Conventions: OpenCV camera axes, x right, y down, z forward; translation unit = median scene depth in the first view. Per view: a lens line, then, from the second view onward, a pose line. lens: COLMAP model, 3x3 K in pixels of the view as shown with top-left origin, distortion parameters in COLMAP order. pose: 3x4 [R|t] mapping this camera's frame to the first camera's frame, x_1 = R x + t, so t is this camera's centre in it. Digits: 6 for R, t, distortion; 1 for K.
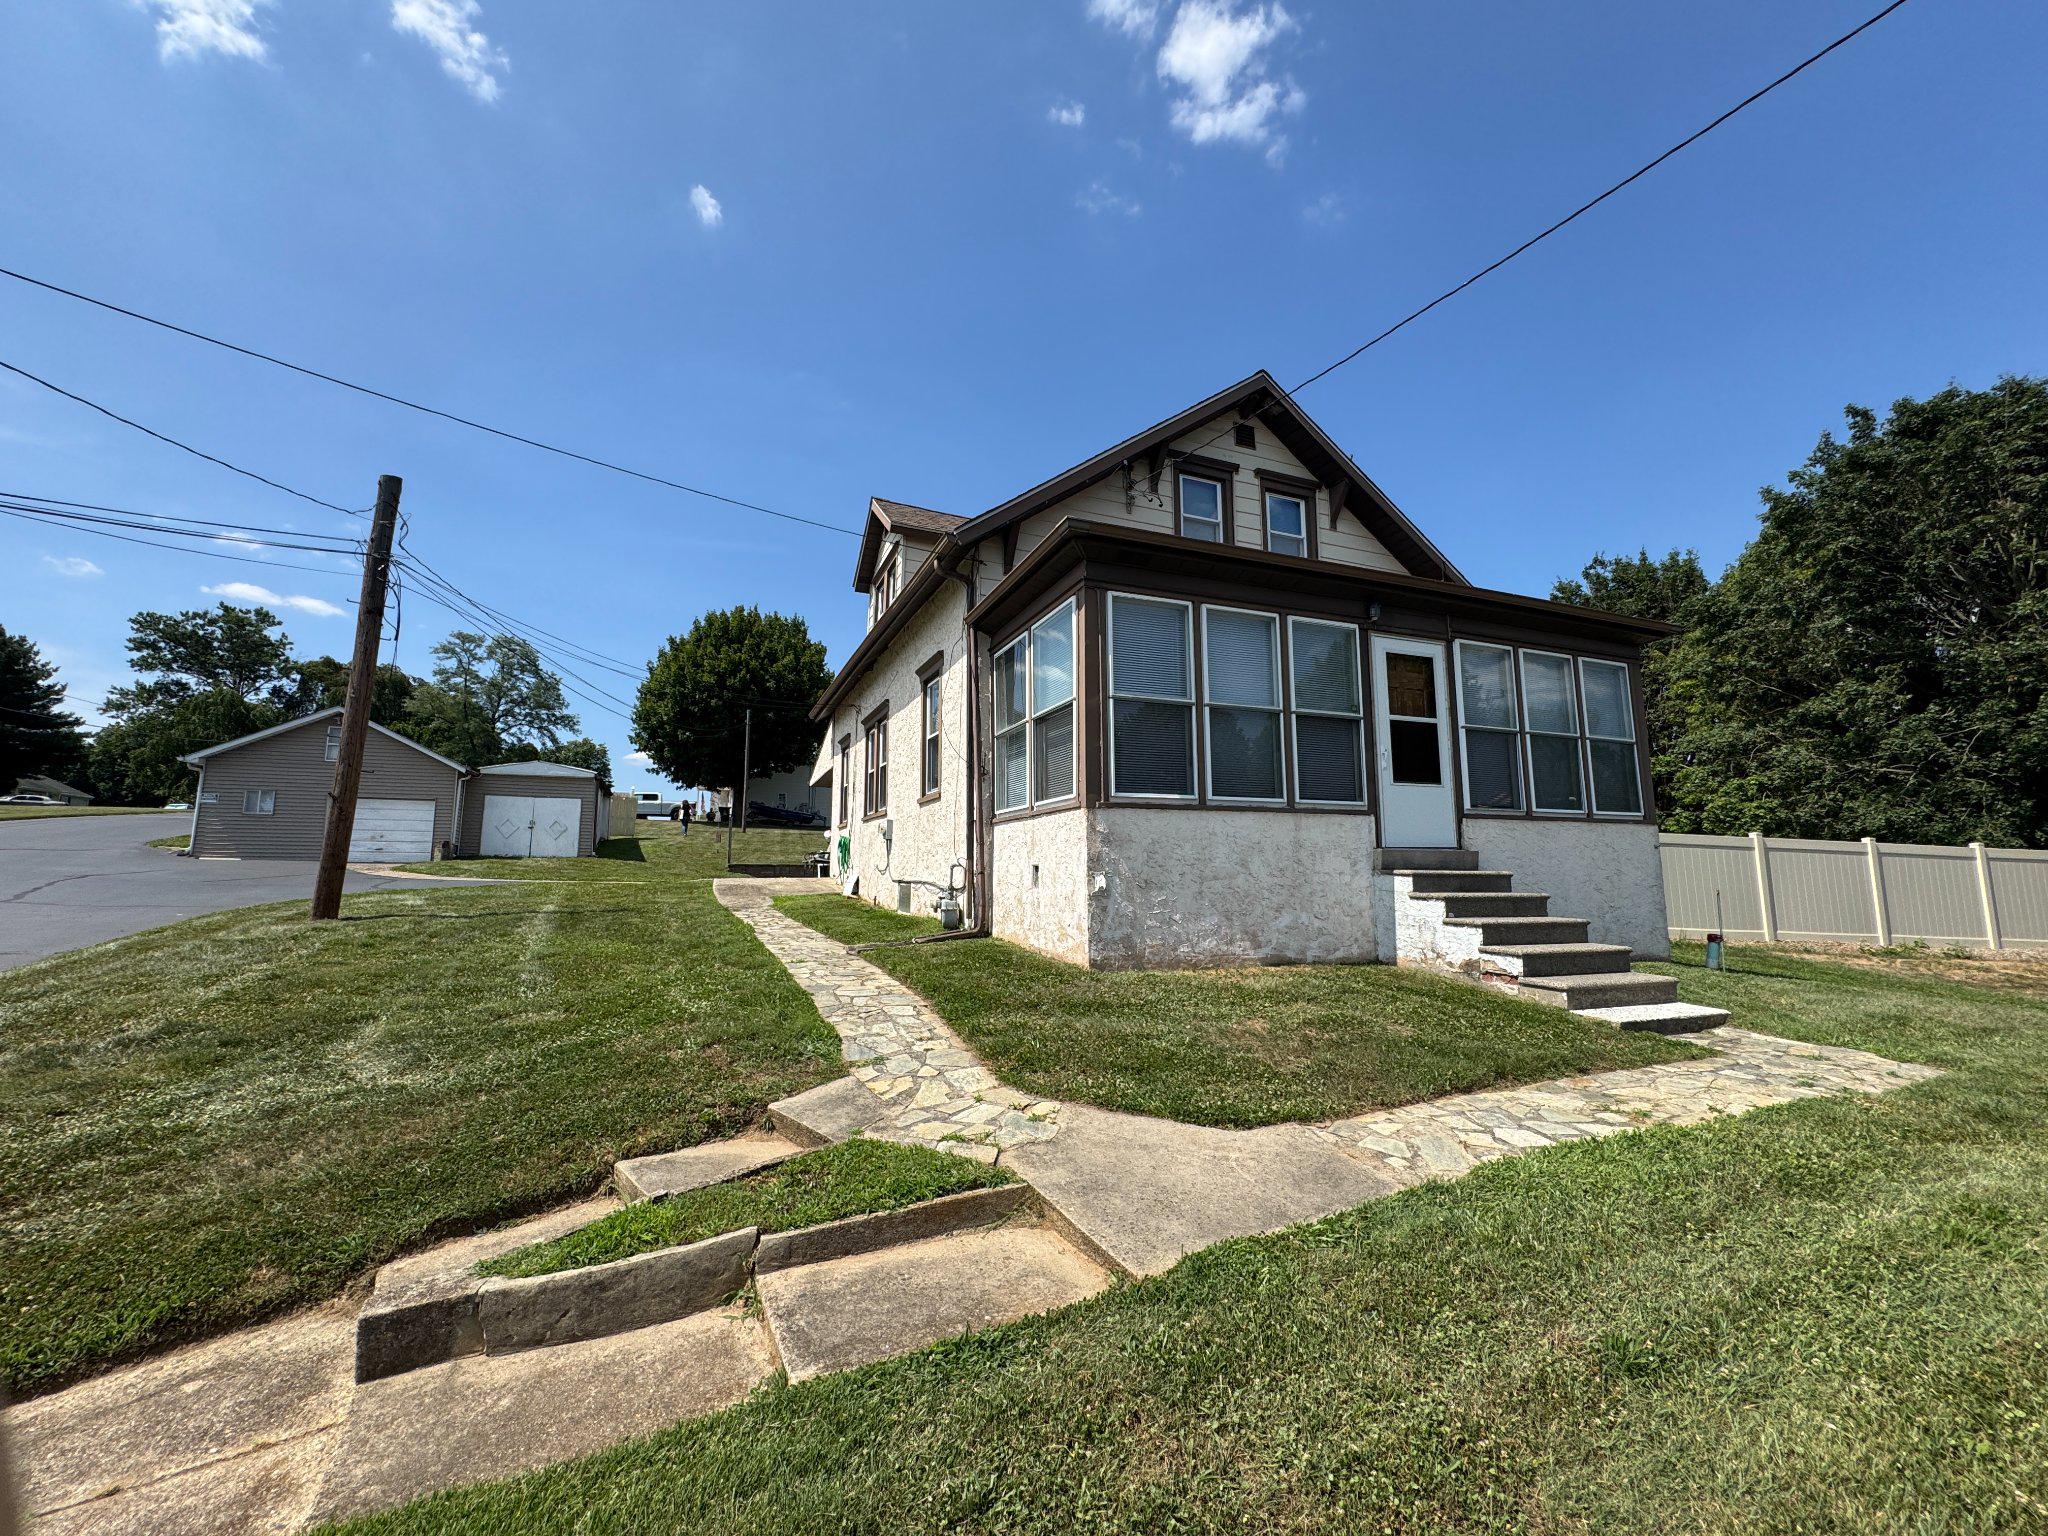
lens RADIAL K [[819.7, 0, 1025.1], [0, 819.7, 770.7], [0, 0, 1]] dist [-0.002221, -0.000244]
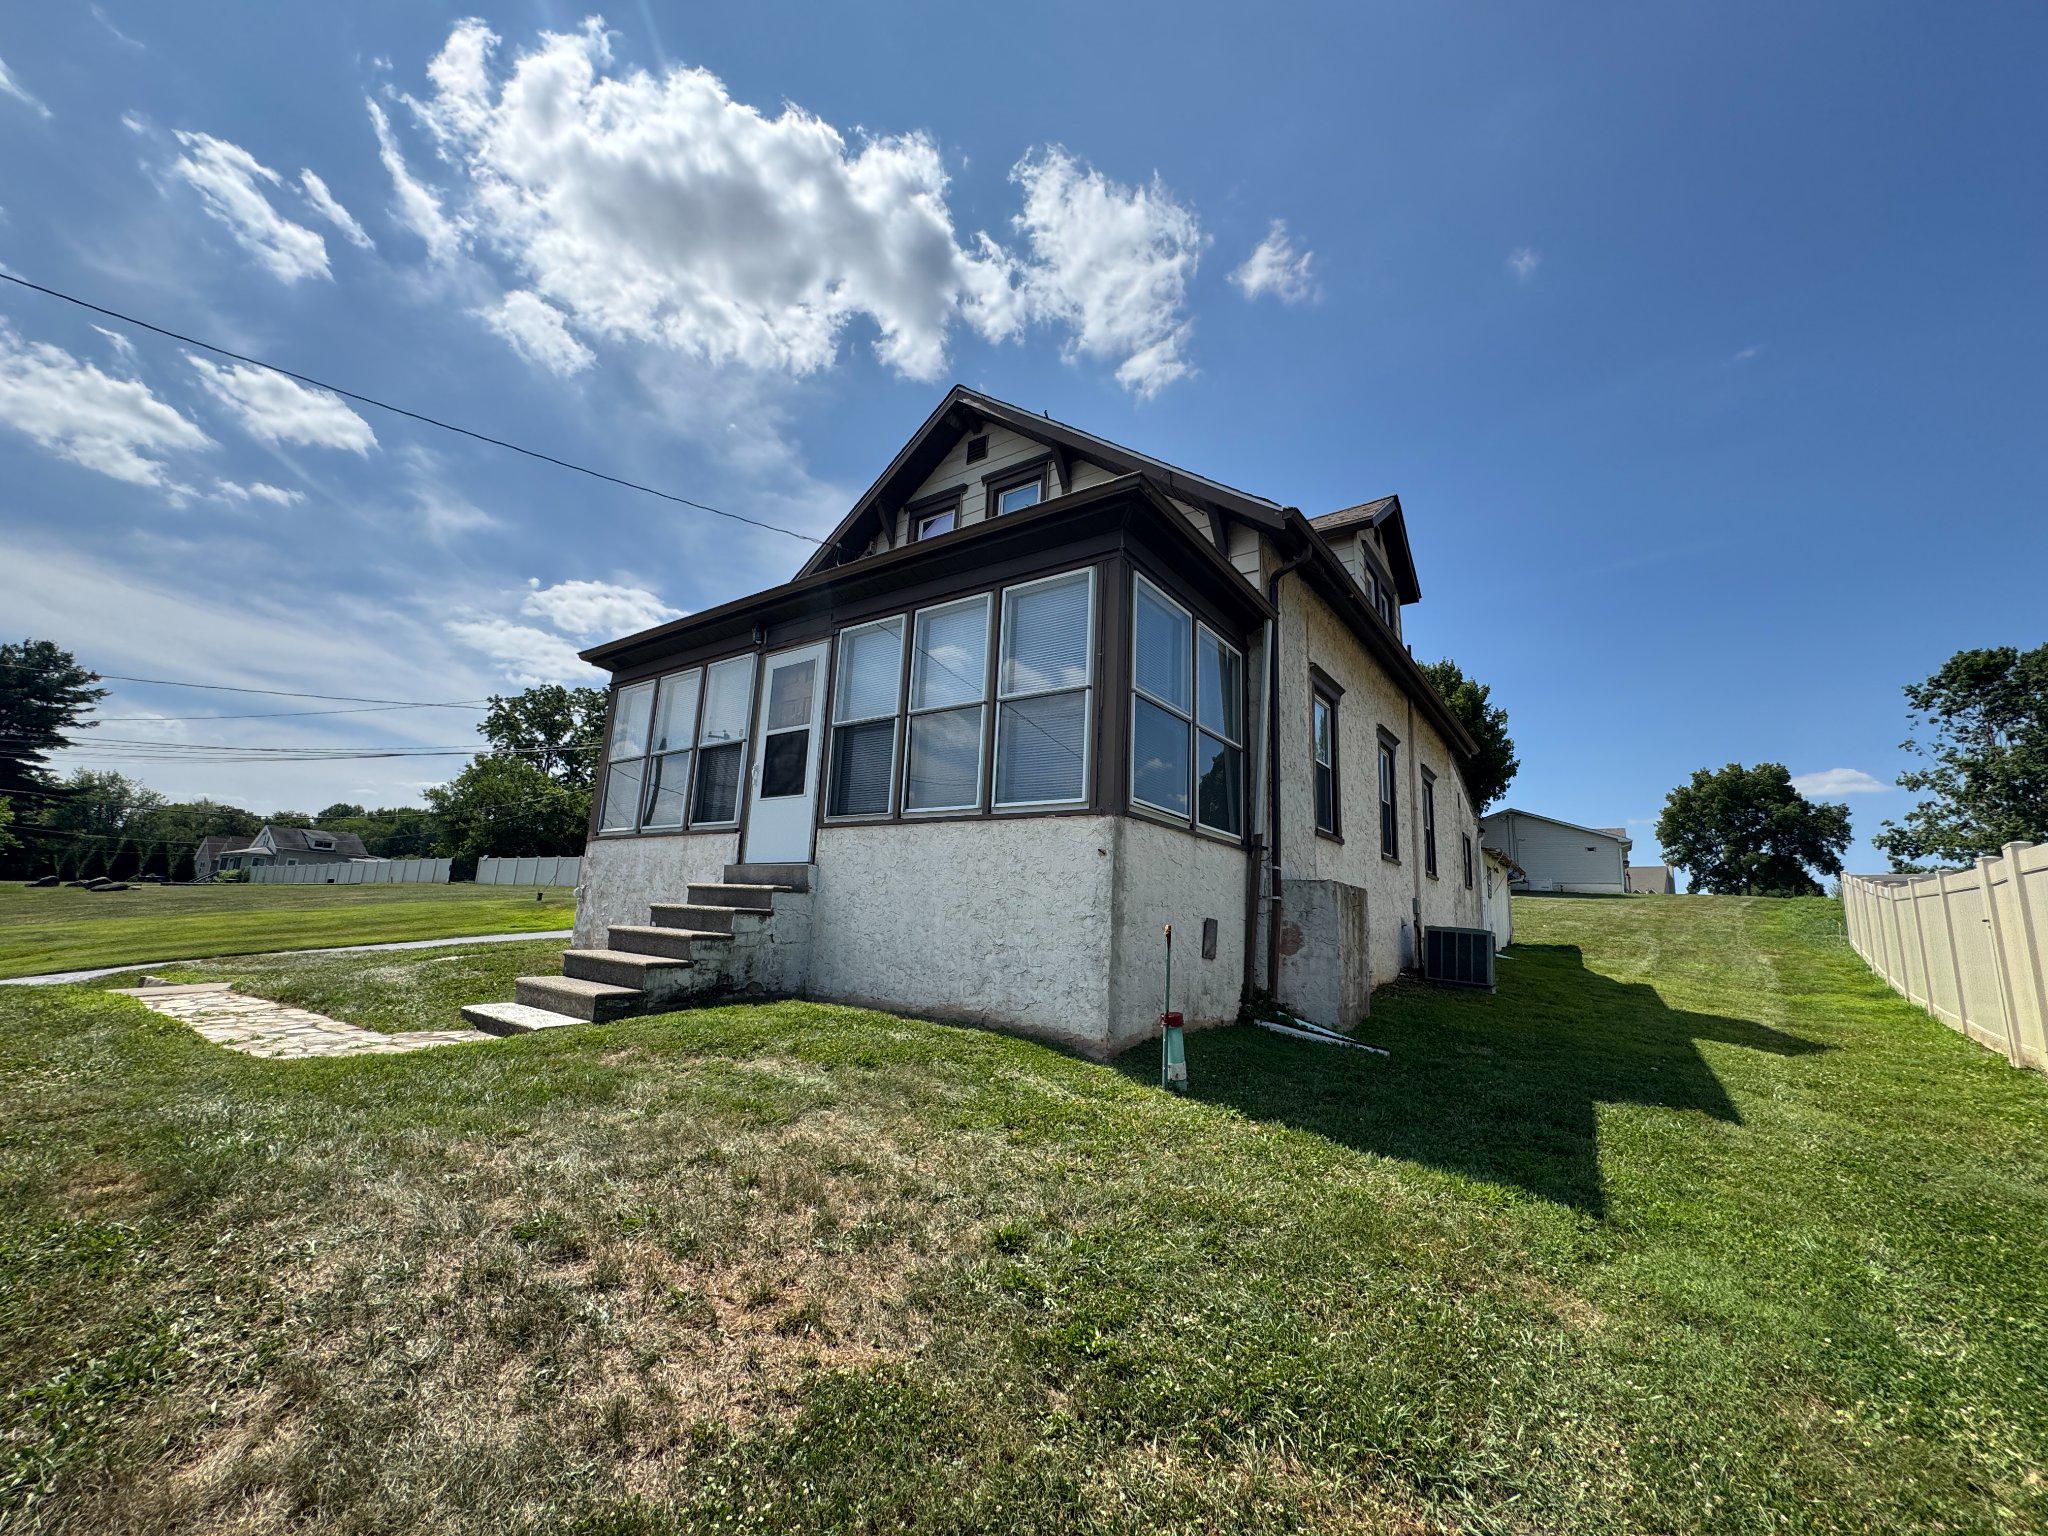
lens RADIAL K [[819.7, 0, 1027.1], [0, 819.7, 772.8], [0, 0, 1]] dist [-0.002221, -0.000244]
pose [[0.532992, -0.129553, -0.836143, 1.406382], [0.061321, 0.991524, -0.114539, 0.112743], [0.843895, 0.009776, 0.536419, 0.708252]]
